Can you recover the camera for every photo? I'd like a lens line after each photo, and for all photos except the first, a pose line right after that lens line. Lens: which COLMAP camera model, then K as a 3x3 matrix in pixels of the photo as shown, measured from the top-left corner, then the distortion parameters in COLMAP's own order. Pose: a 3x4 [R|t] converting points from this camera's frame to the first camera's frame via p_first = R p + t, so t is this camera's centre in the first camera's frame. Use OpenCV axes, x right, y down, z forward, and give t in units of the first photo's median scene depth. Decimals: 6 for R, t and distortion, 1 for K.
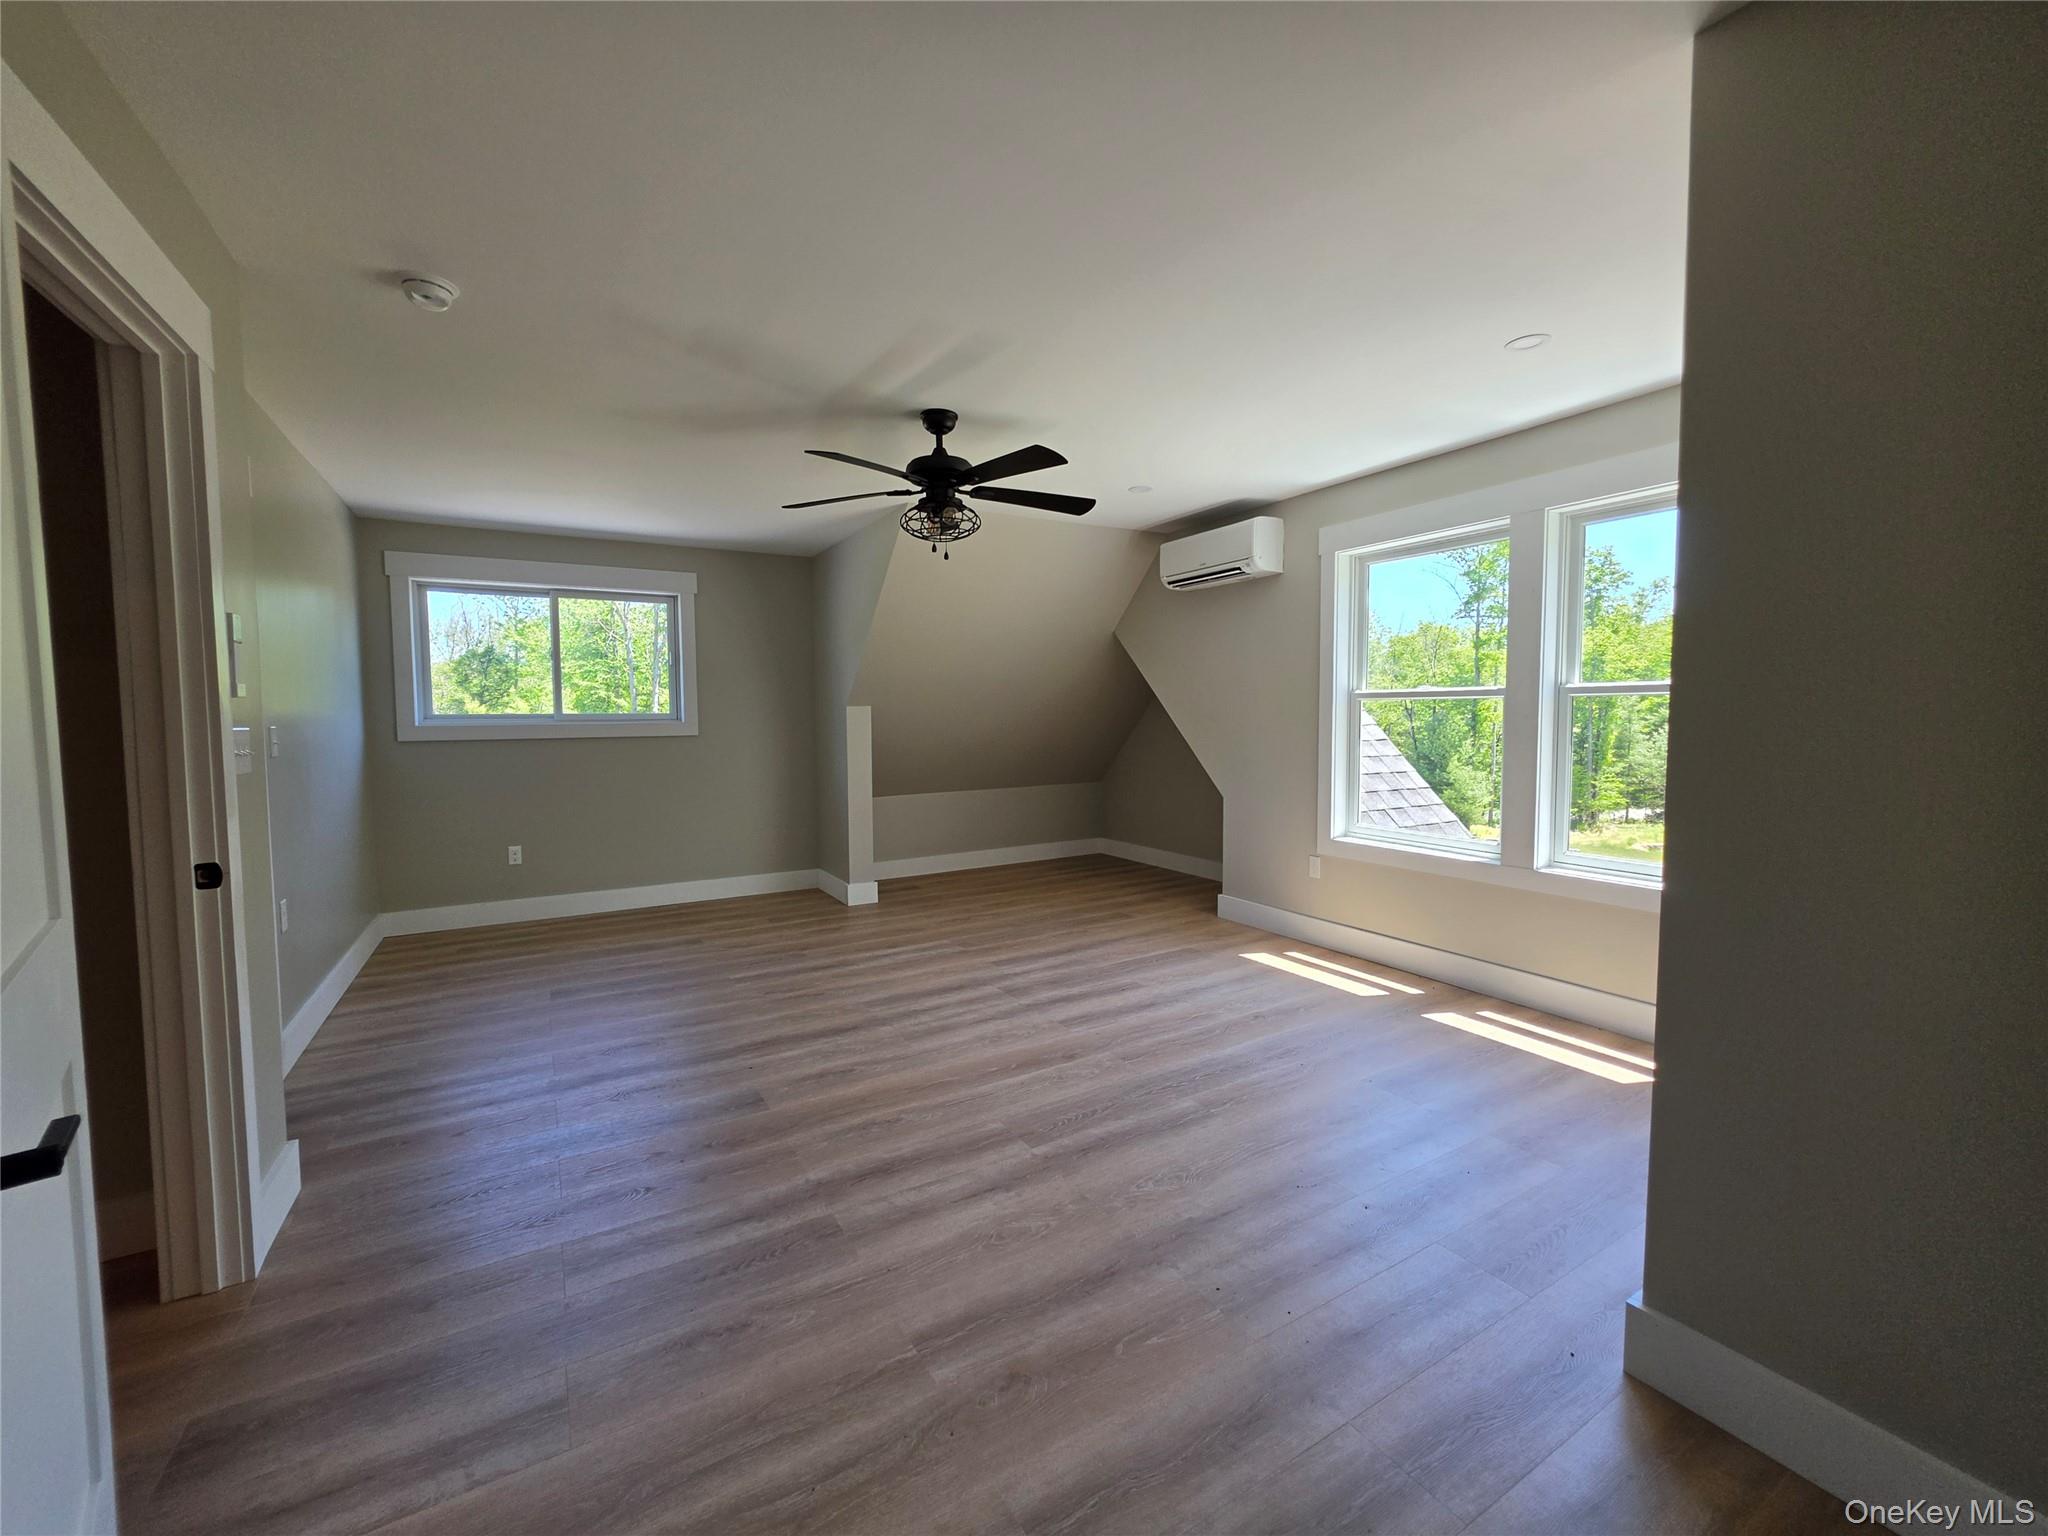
lens RADIAL K [[831.0, 0, 1022.1], [0, 831.0, 760.9], [0, 0, 1]] dist [-0.001250, -0.000140]
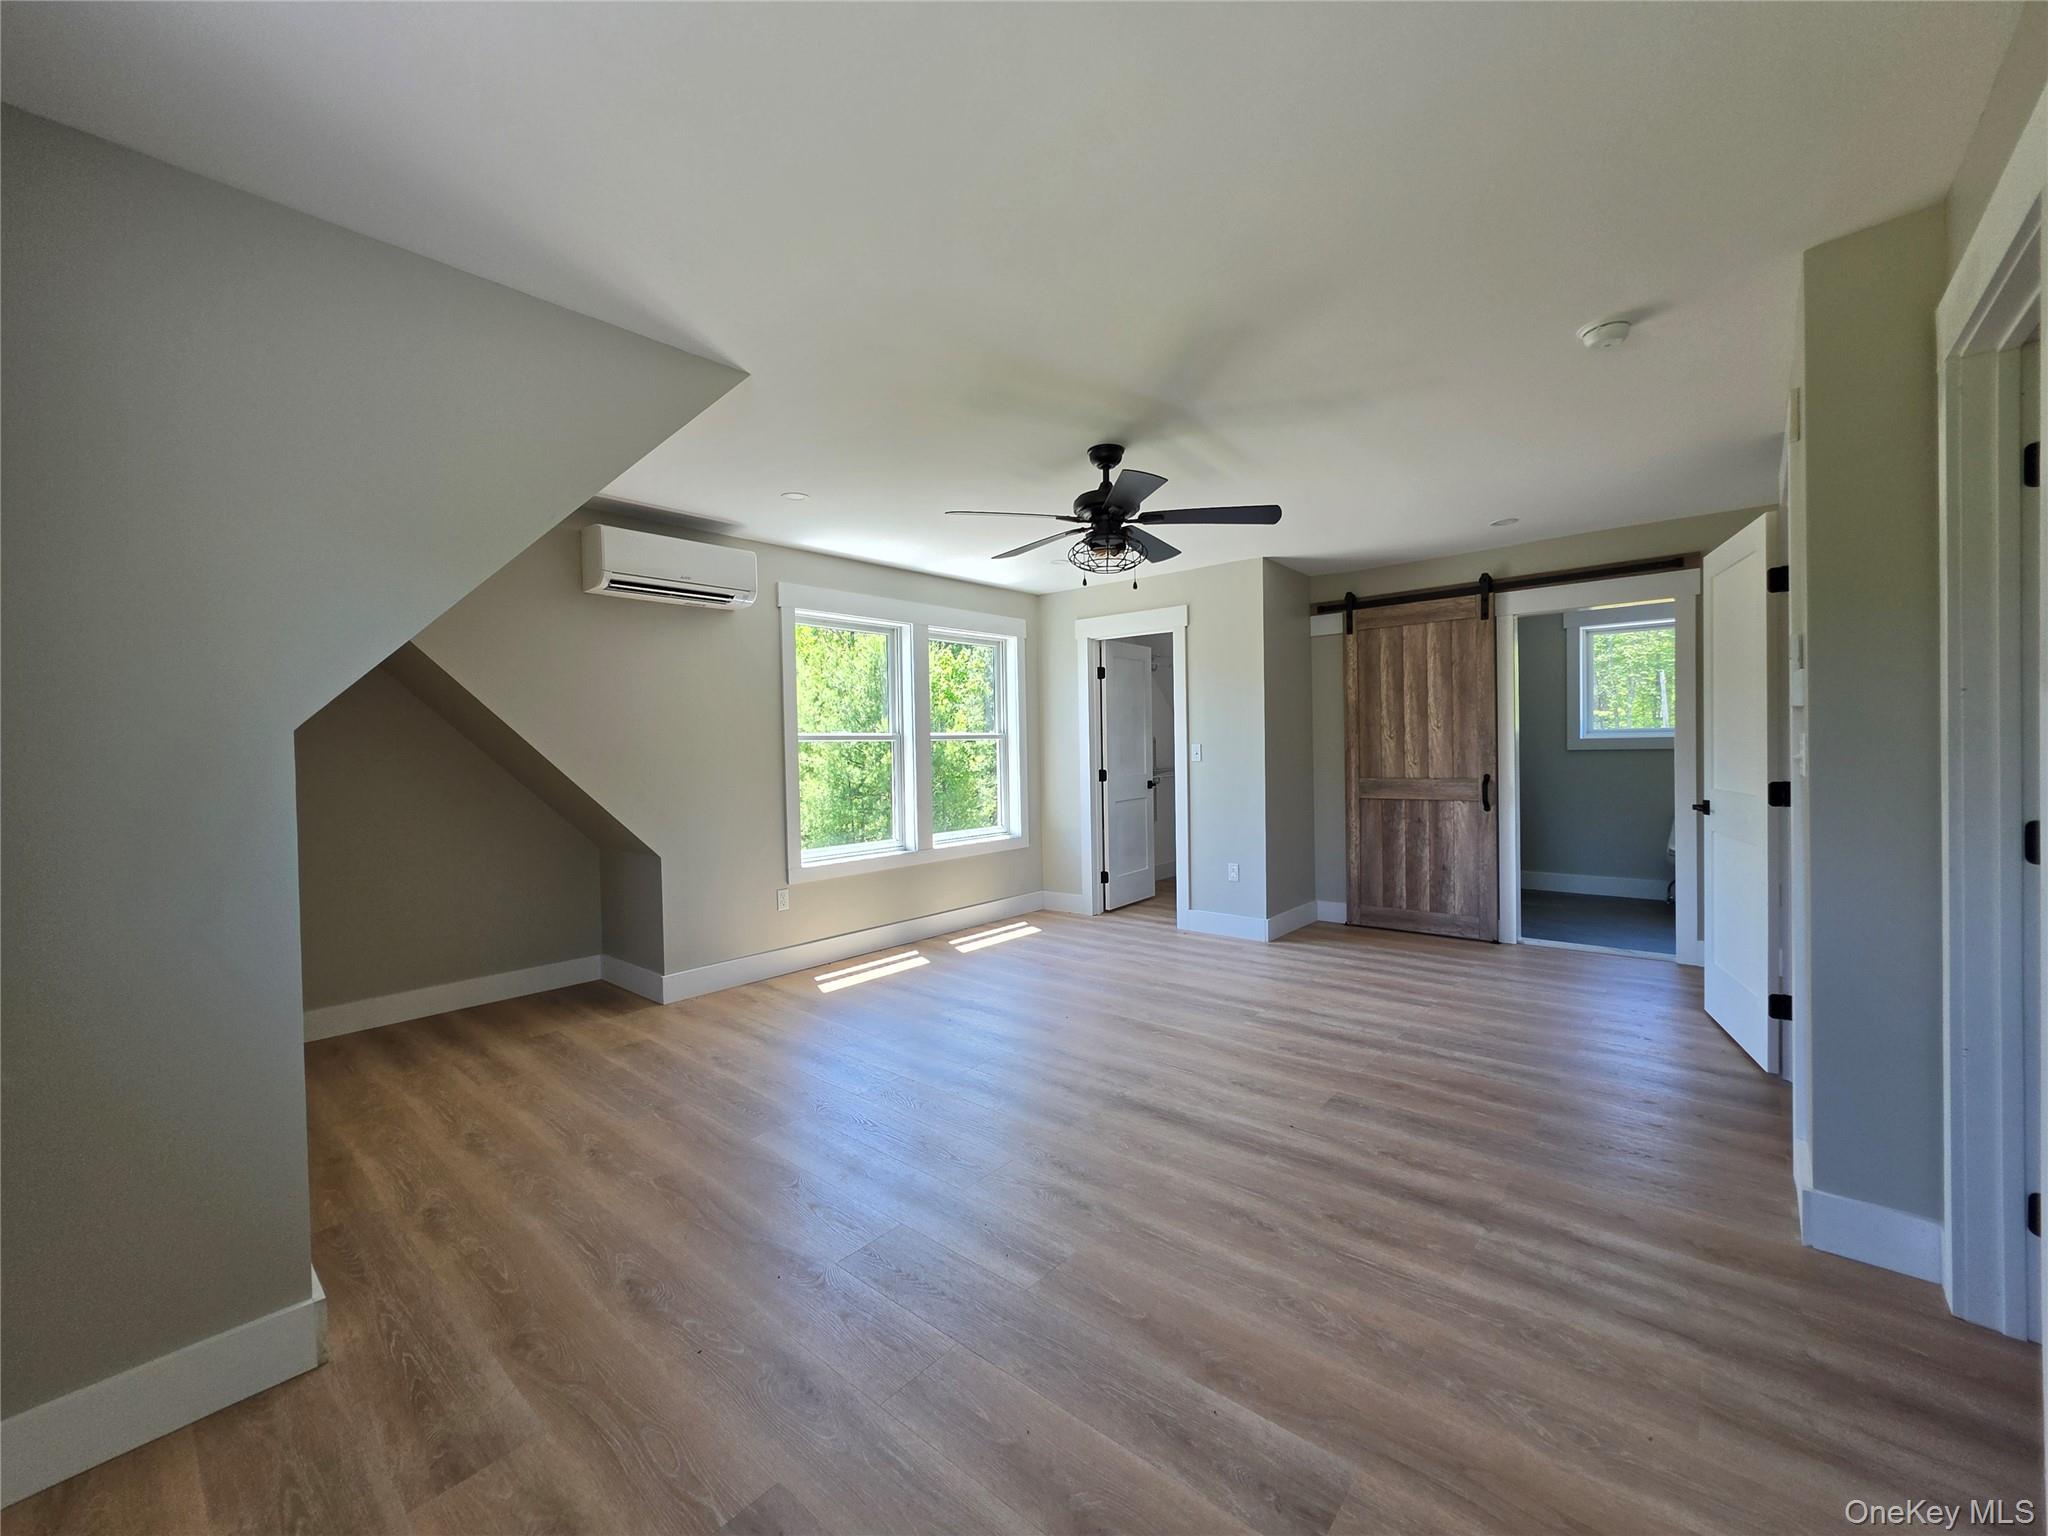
lens RADIAL K [[831.0, 0, 1022.1], [0, 831.0, 760.9], [0, 0, 1]] dist [-0.001250, -0.000140]
pose [[-0.325428, 0.003973, 0.945559, -1.114114], [0.074996, 0.996949, 0.021622, -0.070544], [-0.942588, 0.077949, -0.324733, 1.576370]]
